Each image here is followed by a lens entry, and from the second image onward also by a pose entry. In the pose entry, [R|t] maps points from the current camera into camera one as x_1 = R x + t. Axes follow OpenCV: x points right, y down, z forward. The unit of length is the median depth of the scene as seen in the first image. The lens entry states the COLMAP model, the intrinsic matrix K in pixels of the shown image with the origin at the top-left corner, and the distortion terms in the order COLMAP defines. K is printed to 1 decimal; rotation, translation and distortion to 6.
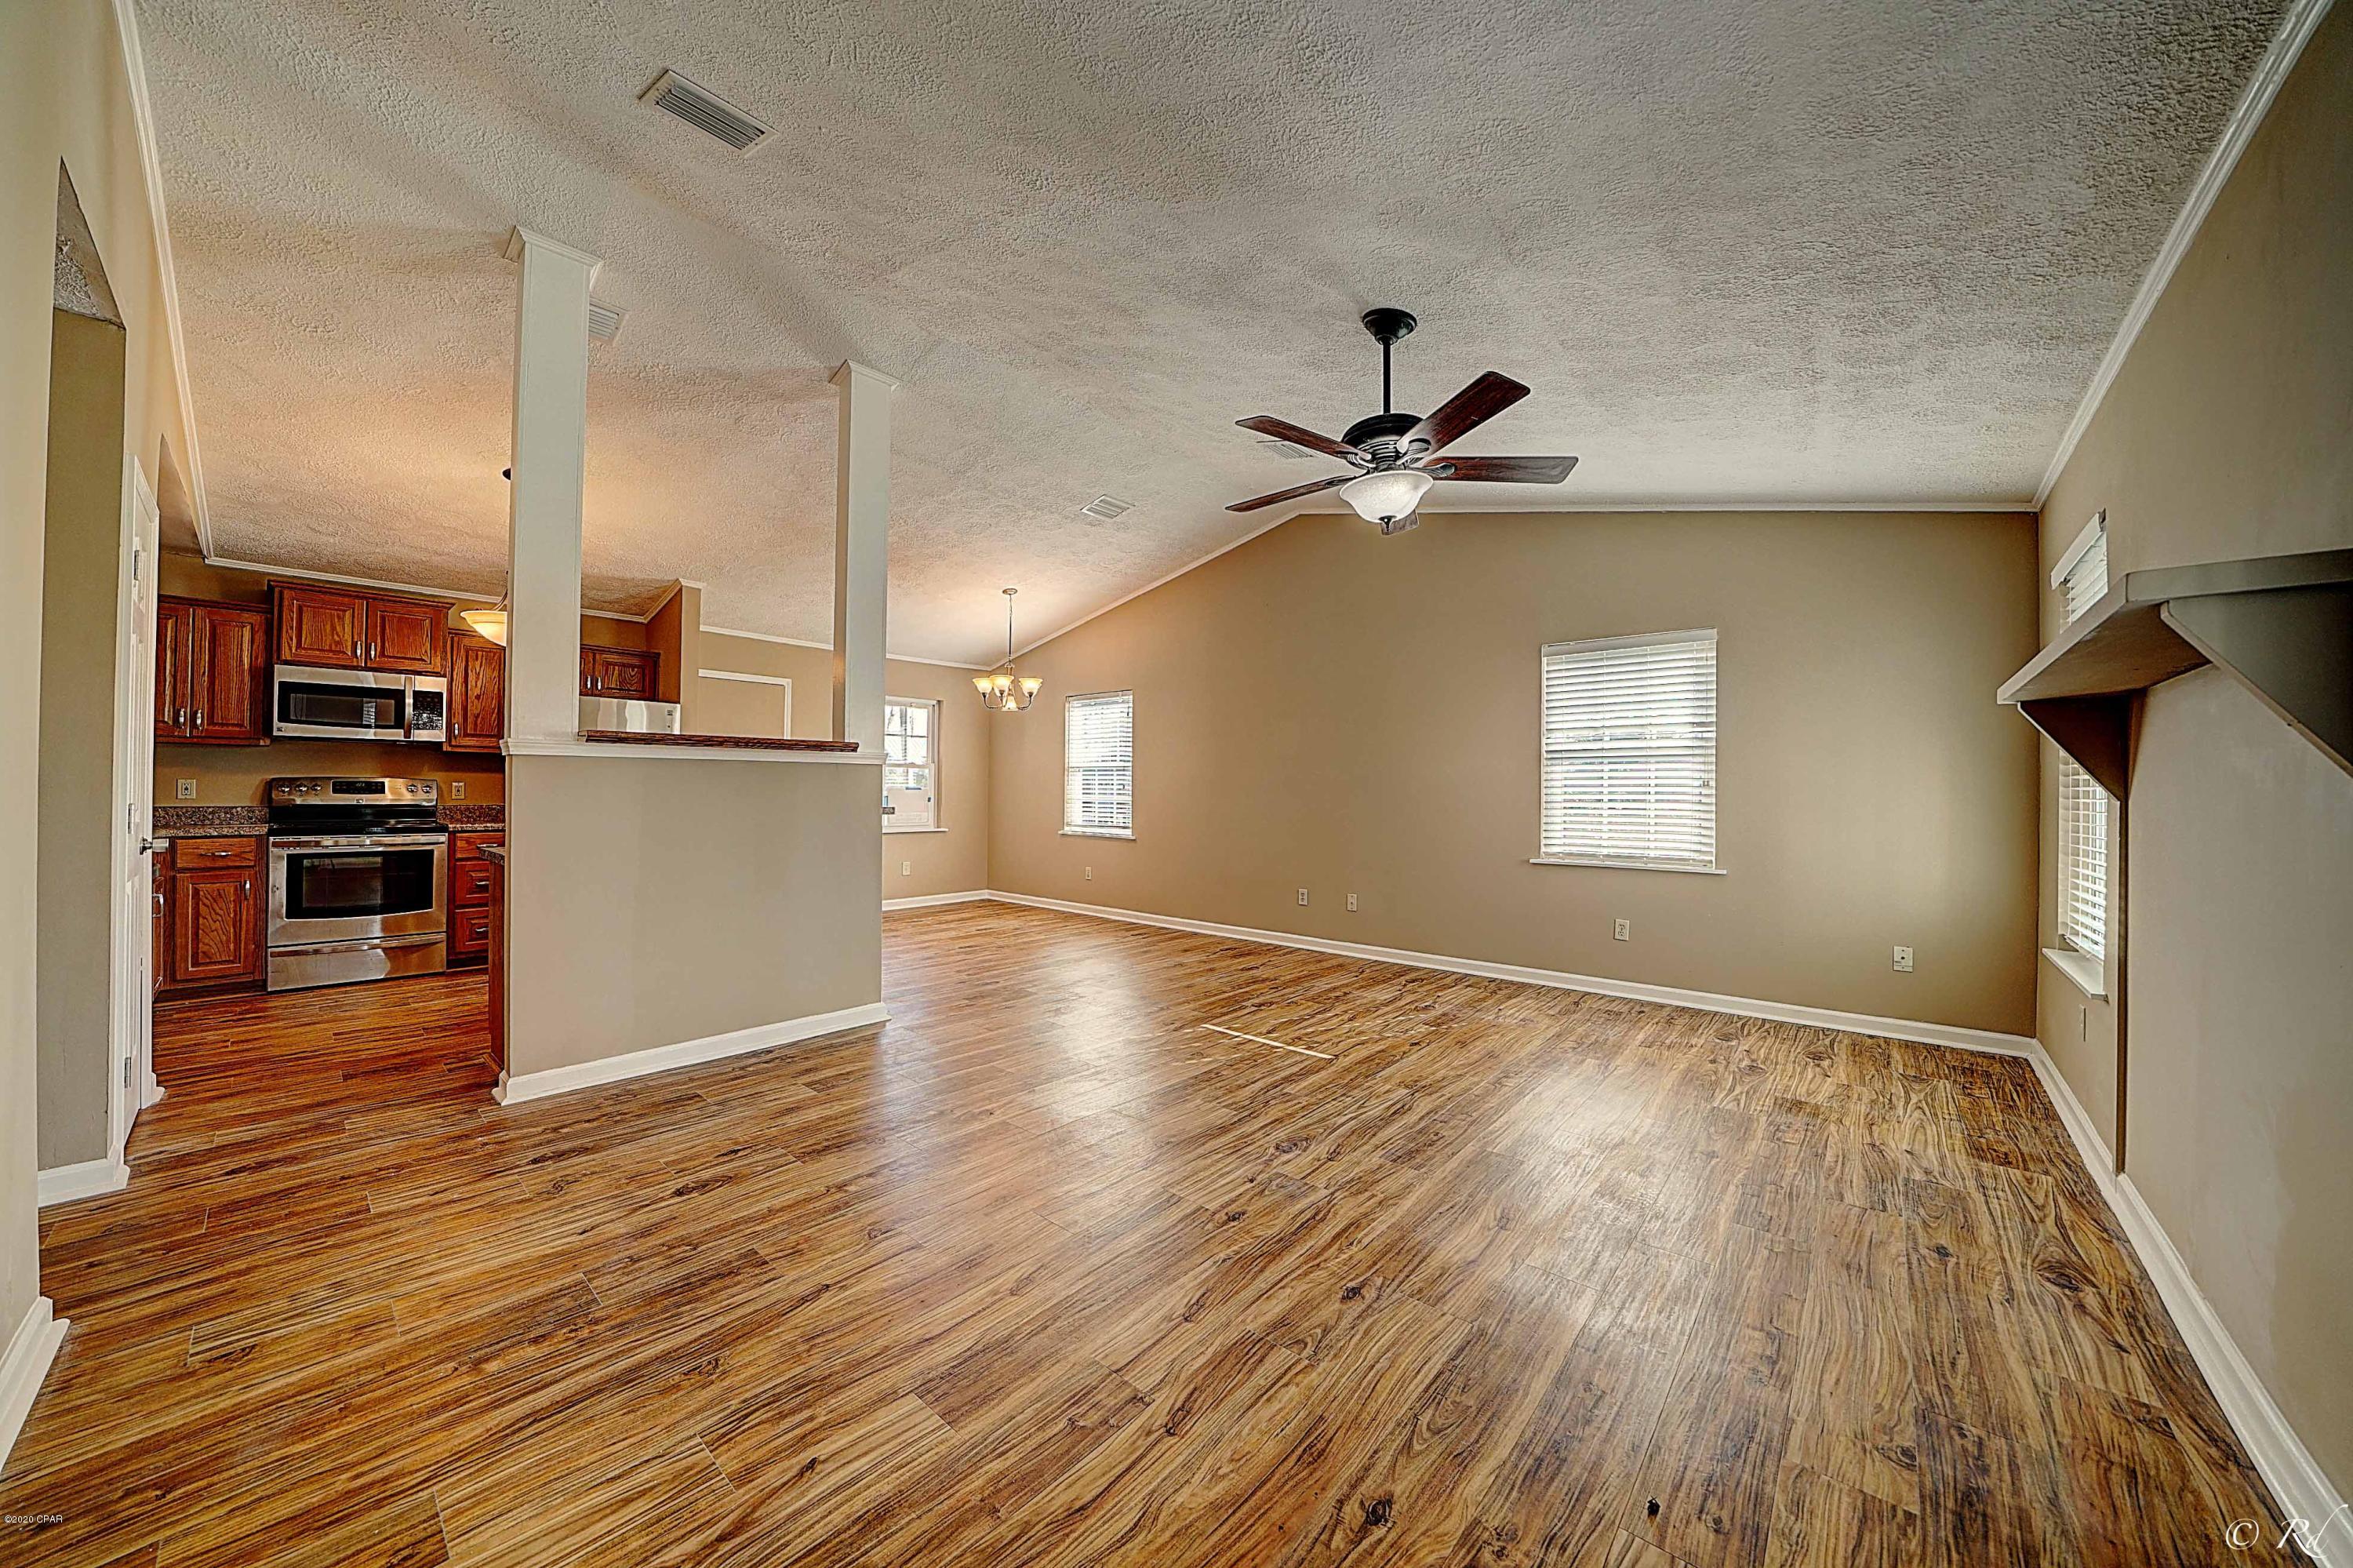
lens RADIAL K [[818.0, 0, 1176.5], [0, 818.0, 784.0], [0, 0, 1]] dist [-0.023238, 0.000228]
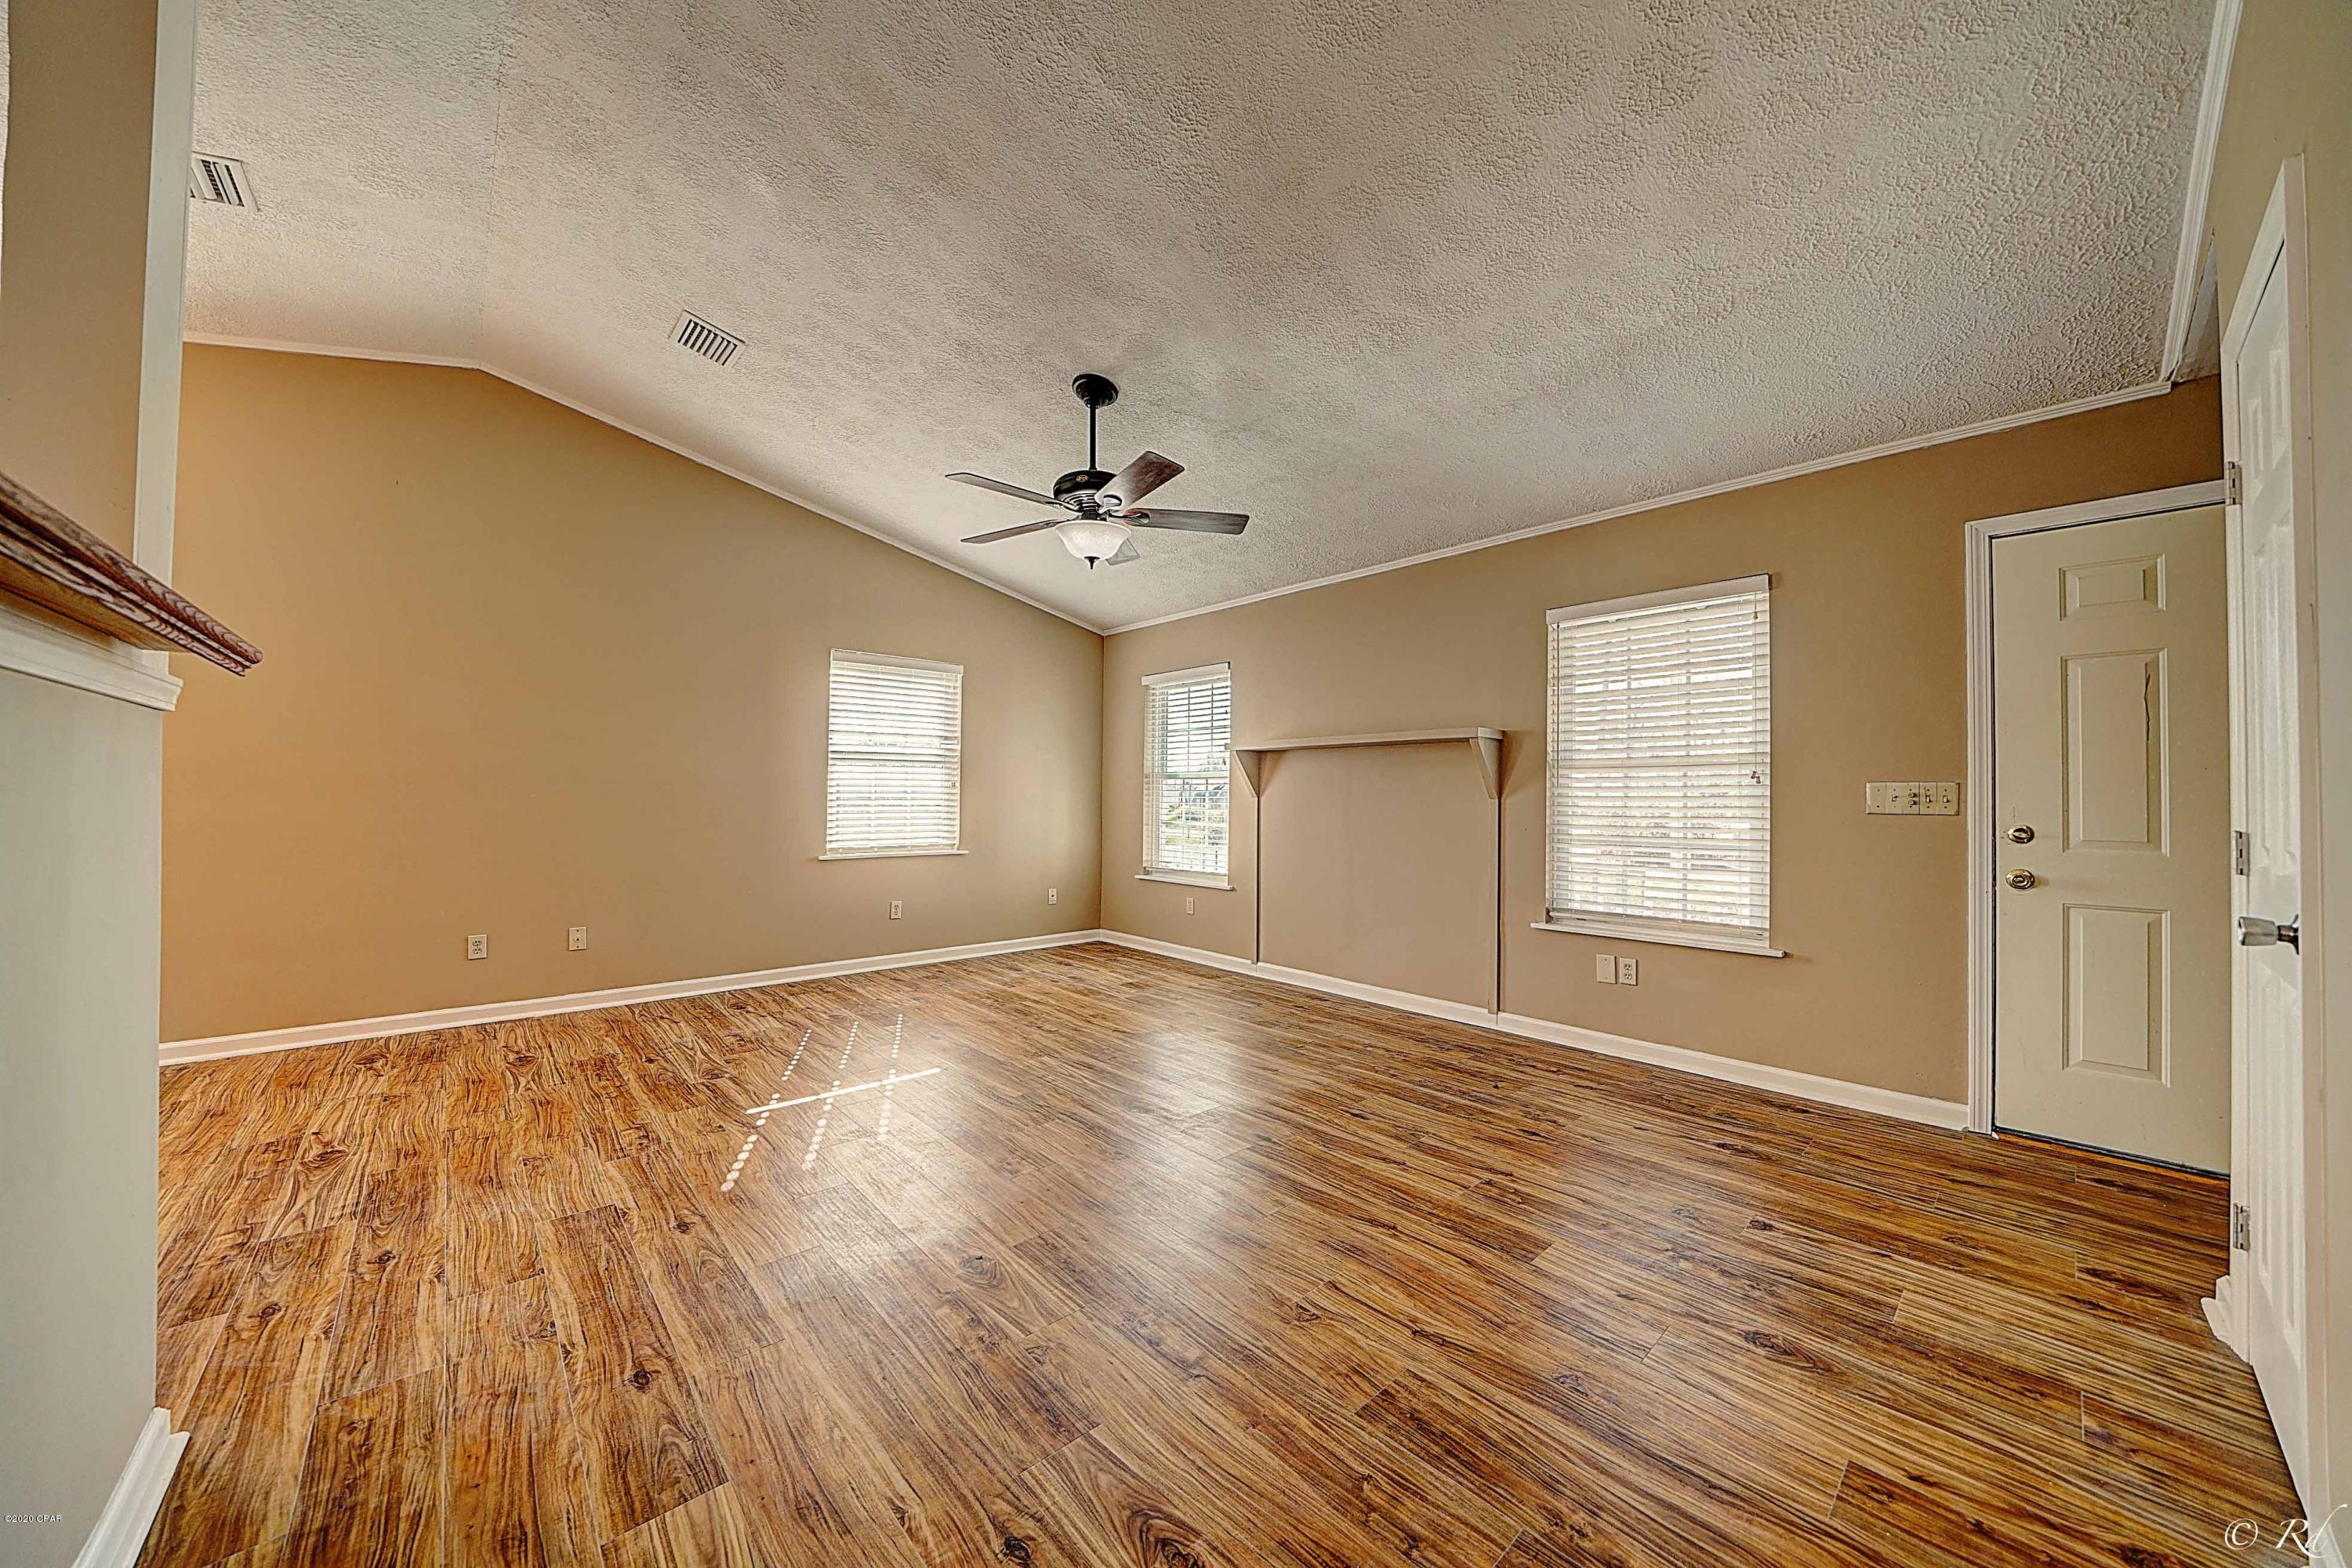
lens RADIAL K [[817.6, 0, 1176.0], [0, 817.6, 784.0], [0, 0, 1]] dist [-0.023238, 0.000228]
pose [[0.114935, 0.007734, 0.993343, -1.362644], [-0.016979, 0.999839, -0.005821, 0.001210], [-0.993228, -0.016197, 0.115047, 1.152193]]
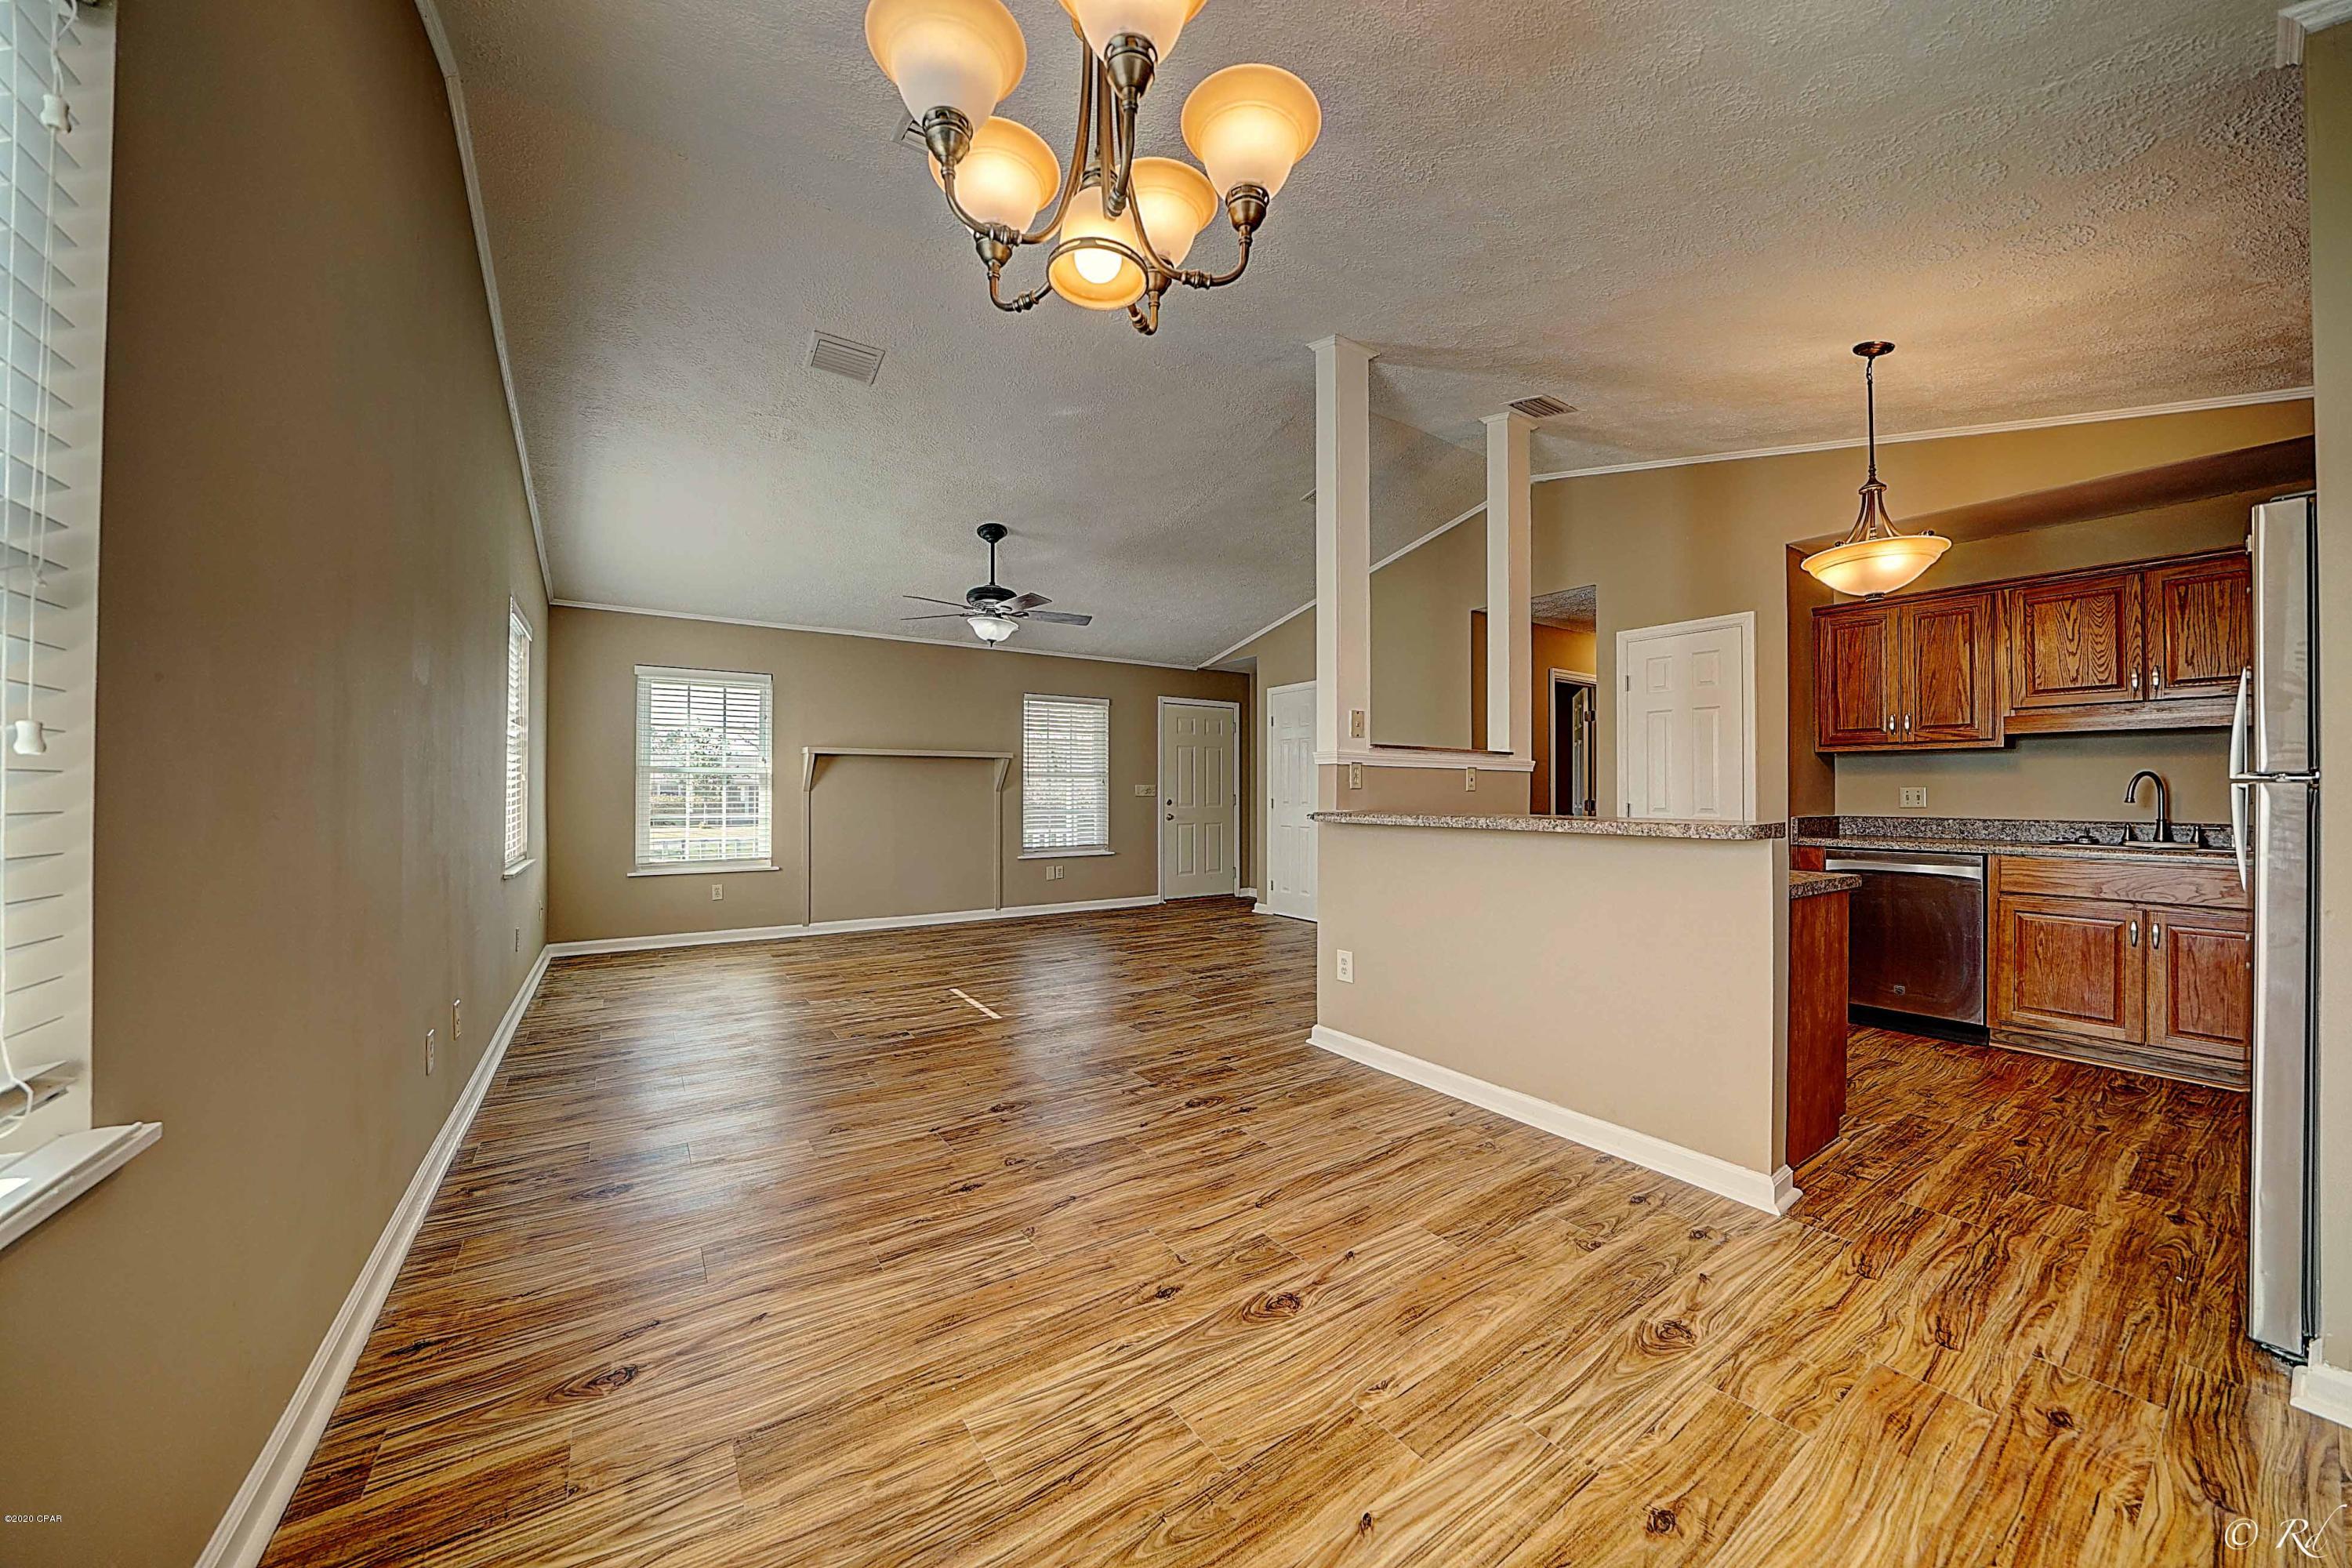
lens RADIAL K [[817.6, 0, 1176.0], [0, 817.6, 784.0], [0, 0, 1]] dist [-0.023238, 0.000228]
pose [[-0.966706, -0.011985, 0.255609, -0.948497], [-0.015728, 0.999797, -0.012602, 0.013527], [-0.255406, -0.016203, -0.966698, 4.120153]]
